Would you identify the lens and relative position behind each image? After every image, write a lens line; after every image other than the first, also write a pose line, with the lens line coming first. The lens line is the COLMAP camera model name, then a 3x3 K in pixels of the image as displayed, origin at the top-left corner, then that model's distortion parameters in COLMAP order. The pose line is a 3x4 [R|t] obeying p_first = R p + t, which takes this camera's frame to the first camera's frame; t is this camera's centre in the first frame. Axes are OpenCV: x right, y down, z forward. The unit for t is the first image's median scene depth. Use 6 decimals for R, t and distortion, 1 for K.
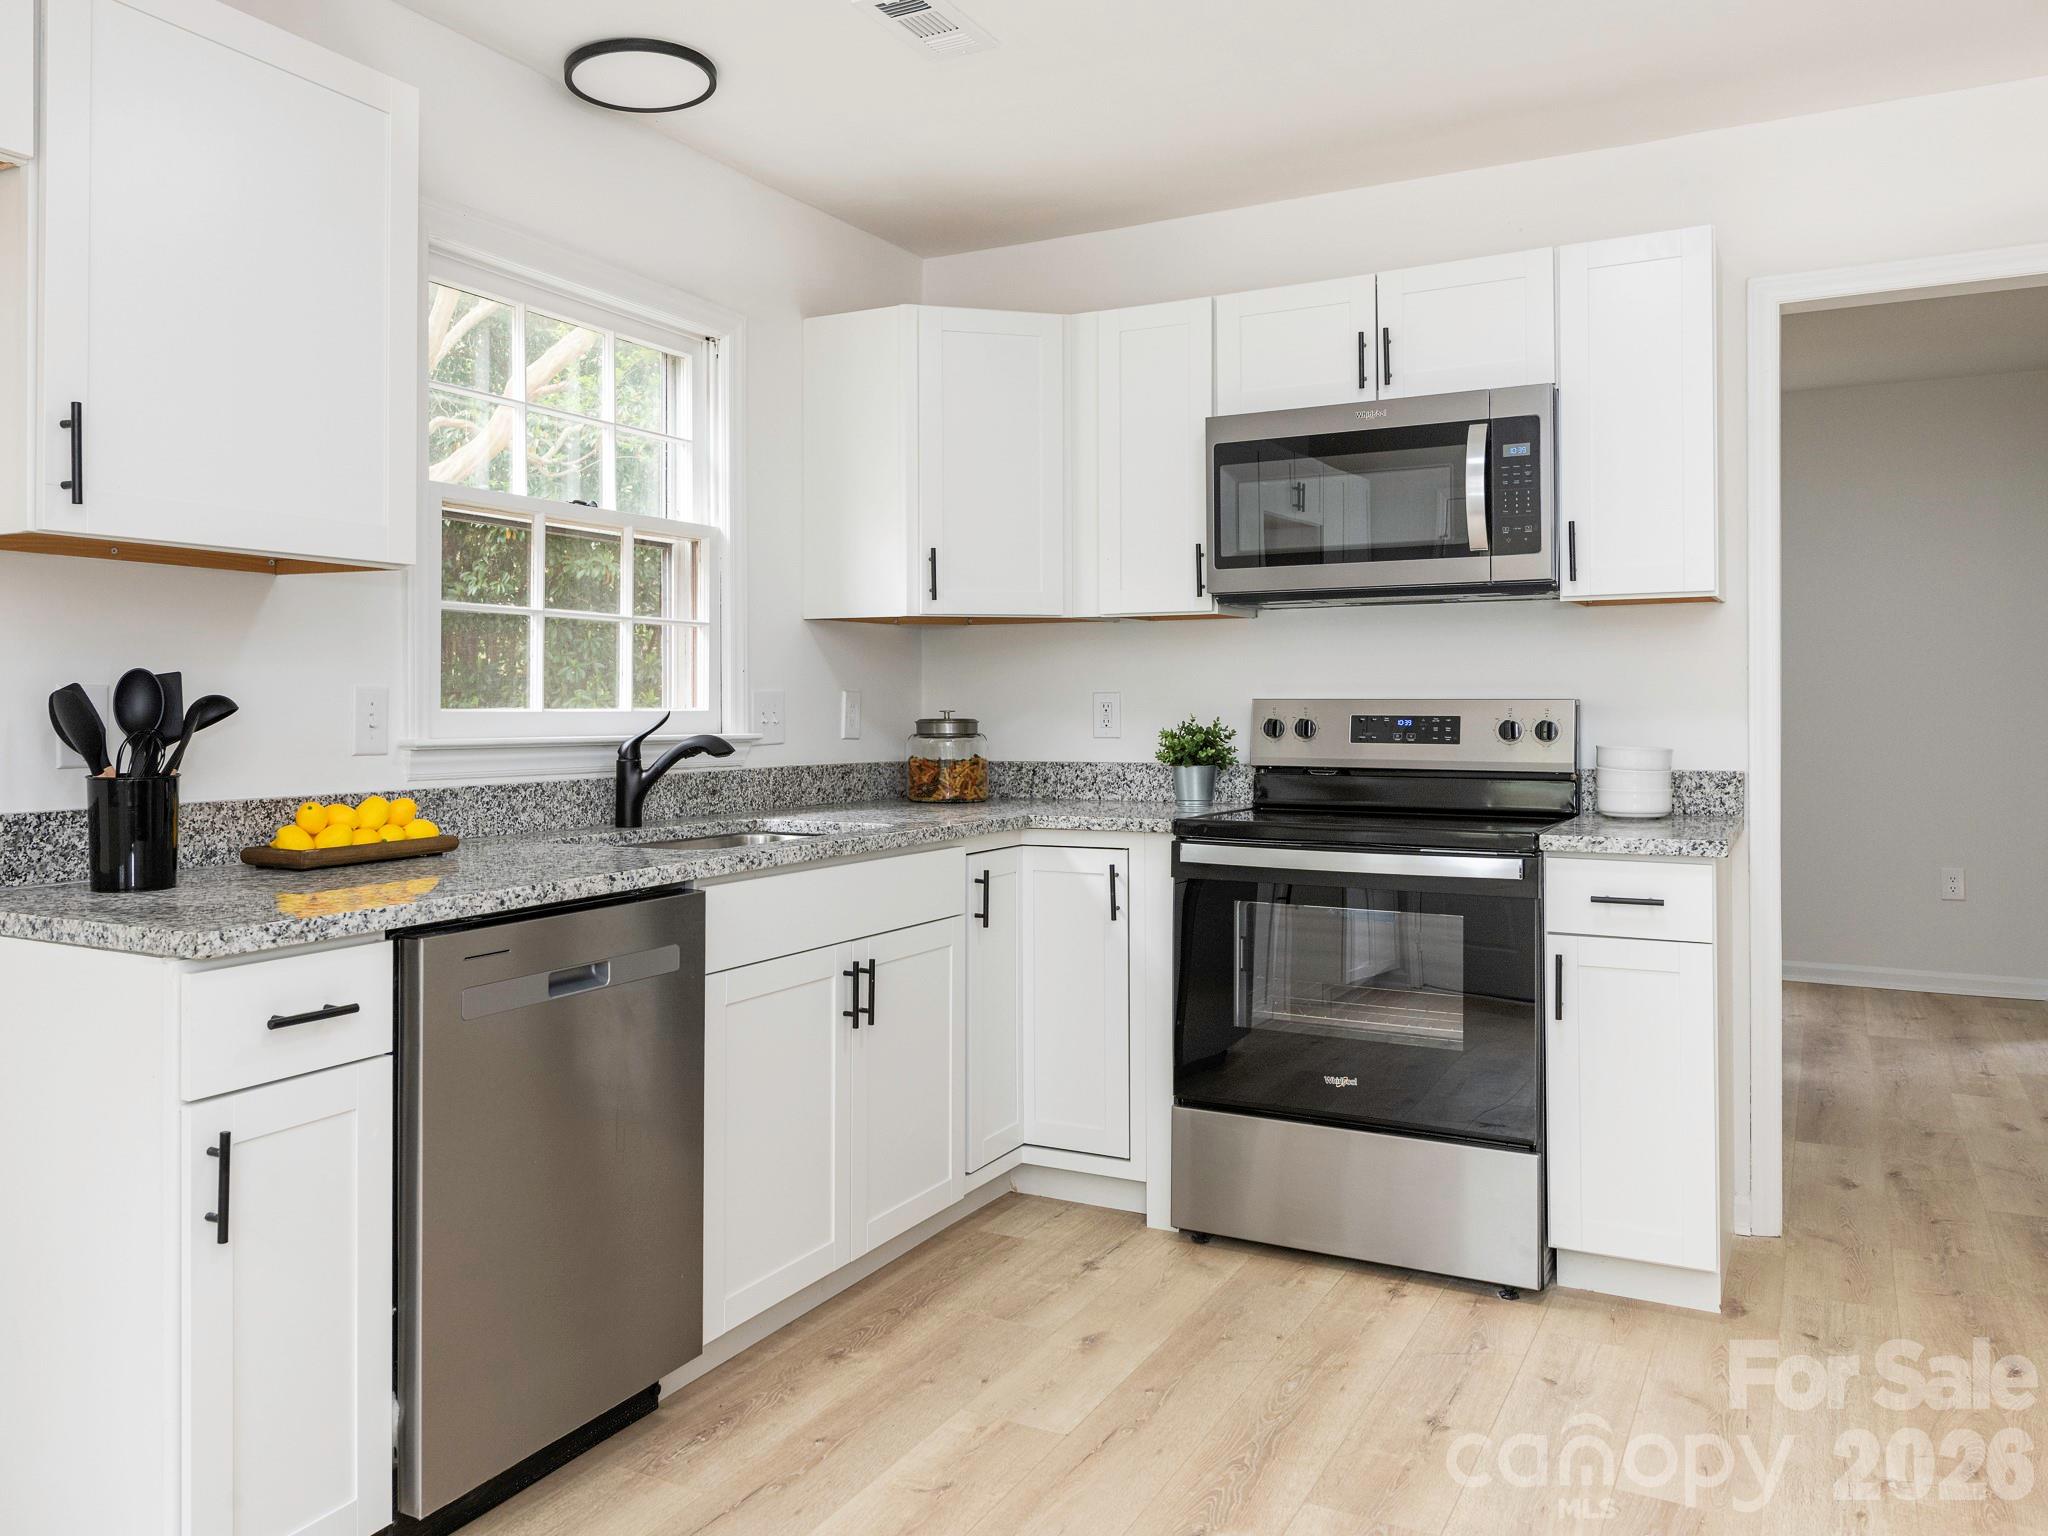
lens RADIAL K [[1517.5, 0, 1024.0], [0, 1517.5, 768.0], [0, 0, 1]] dist [0.007714, 0.000769]
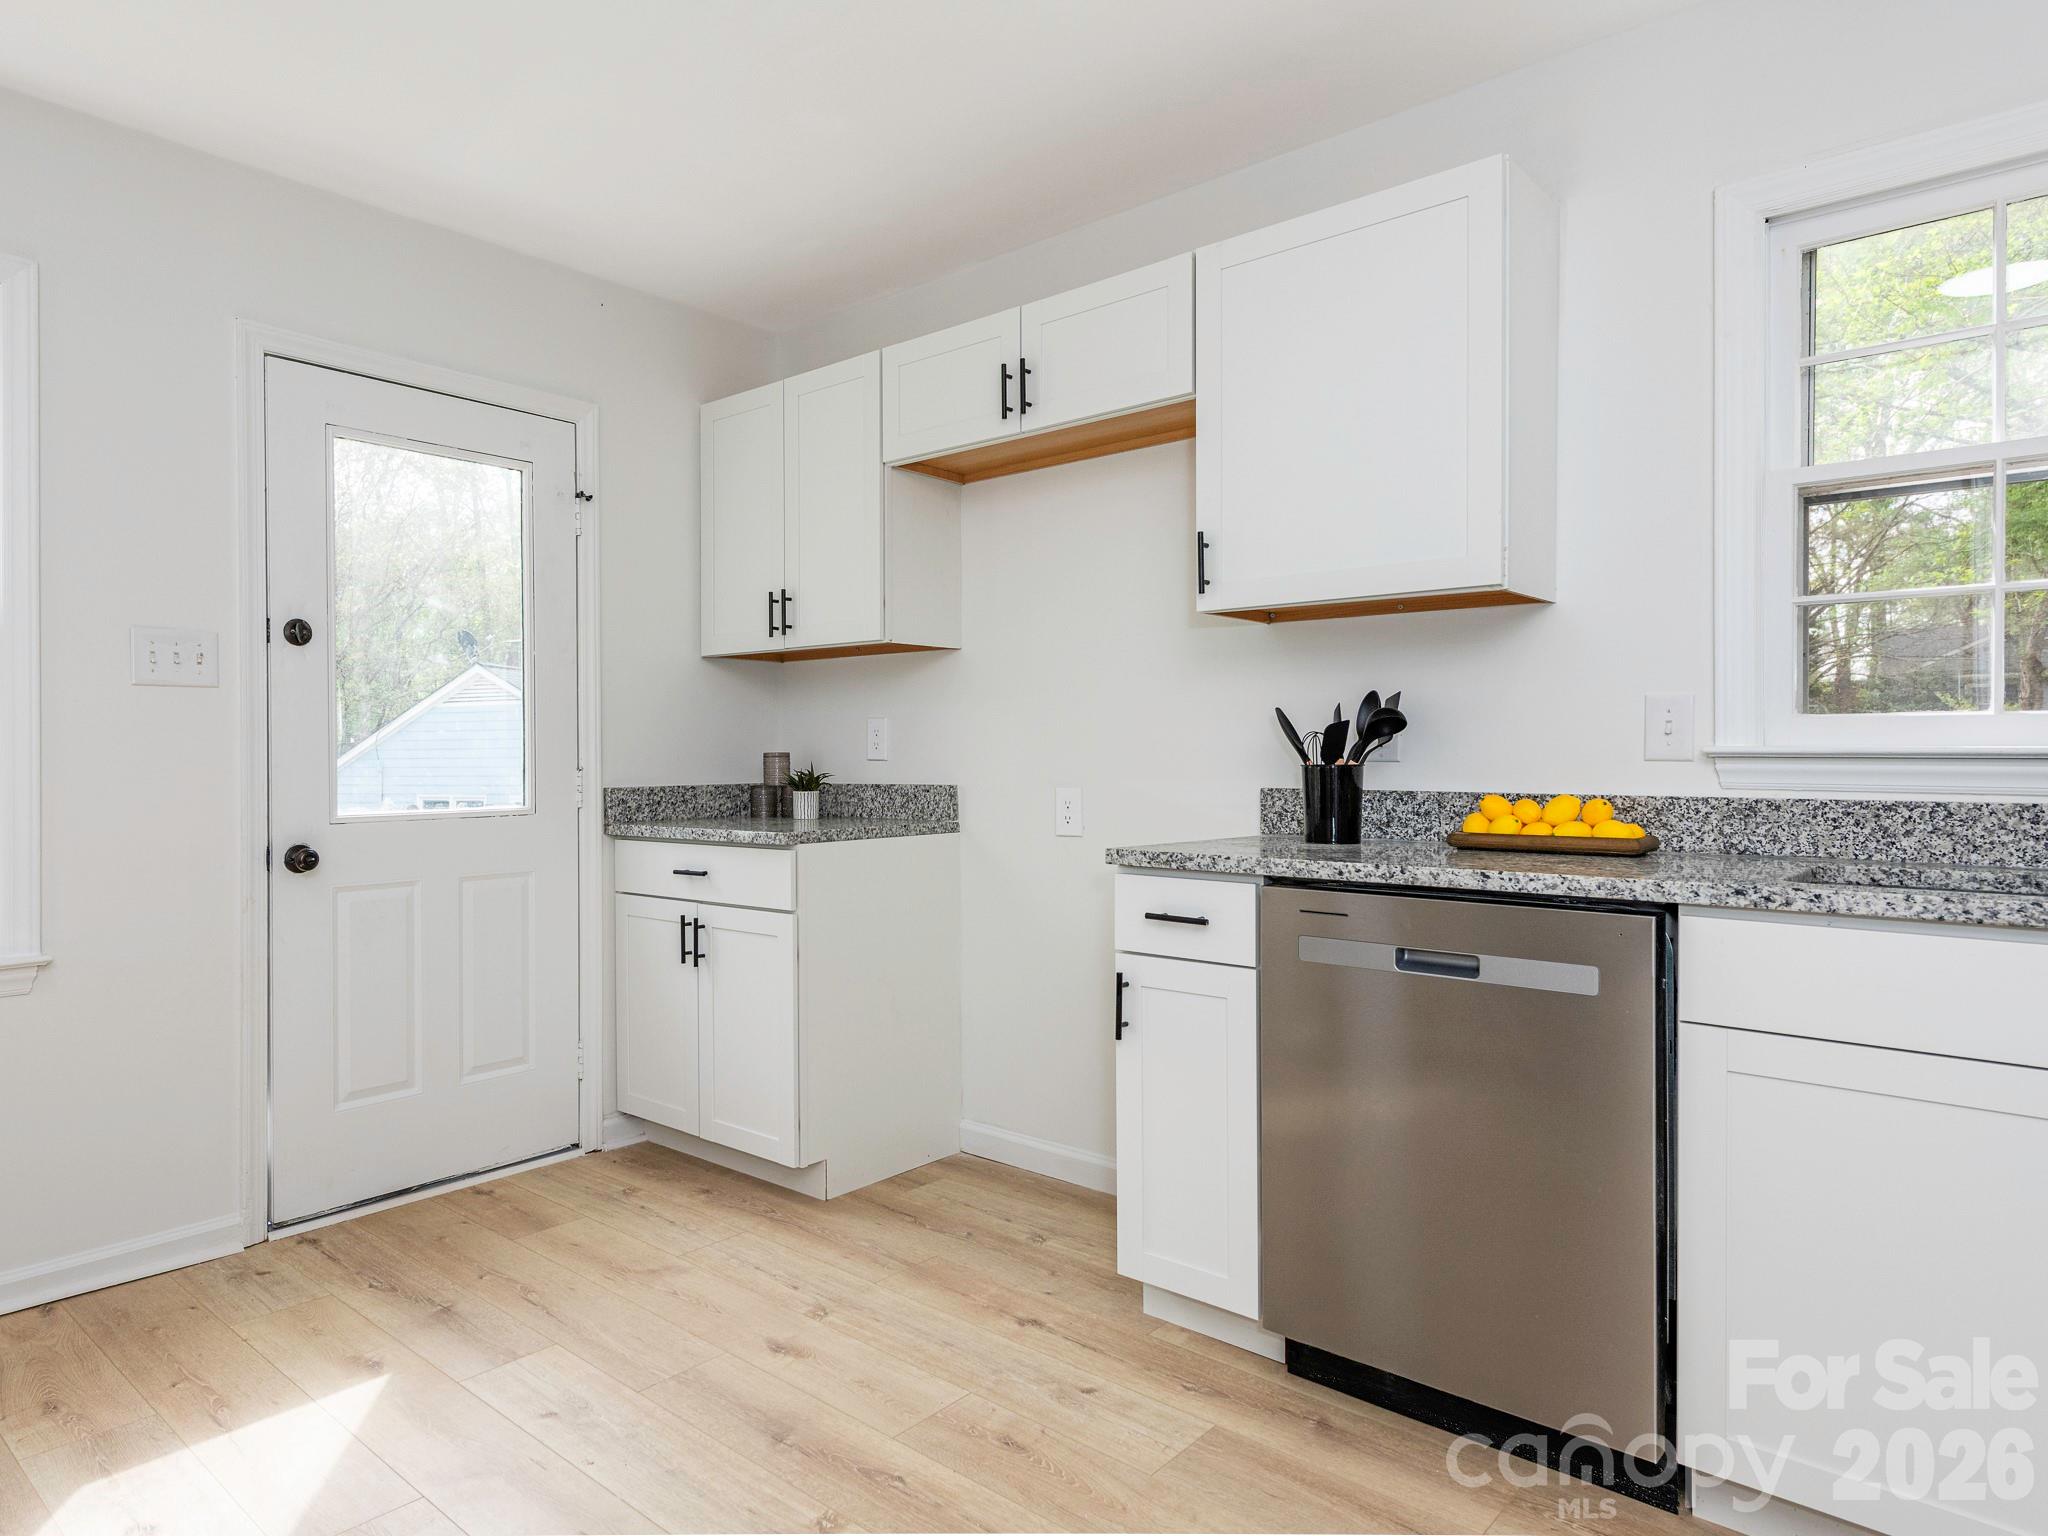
lens RADIAL K [[1162.0, 0, 1033.9], [0, 1162.0, 770.9], [0, 0, 1]] dist [-0.001368, -0.000388]
pose [[-0.219034, 0.001793, -0.975716, 0.666290], [-0.045383, 0.998897, 0.012024, 0.012043], [0.974661, 0.046915, -0.218711, 1.114426]]
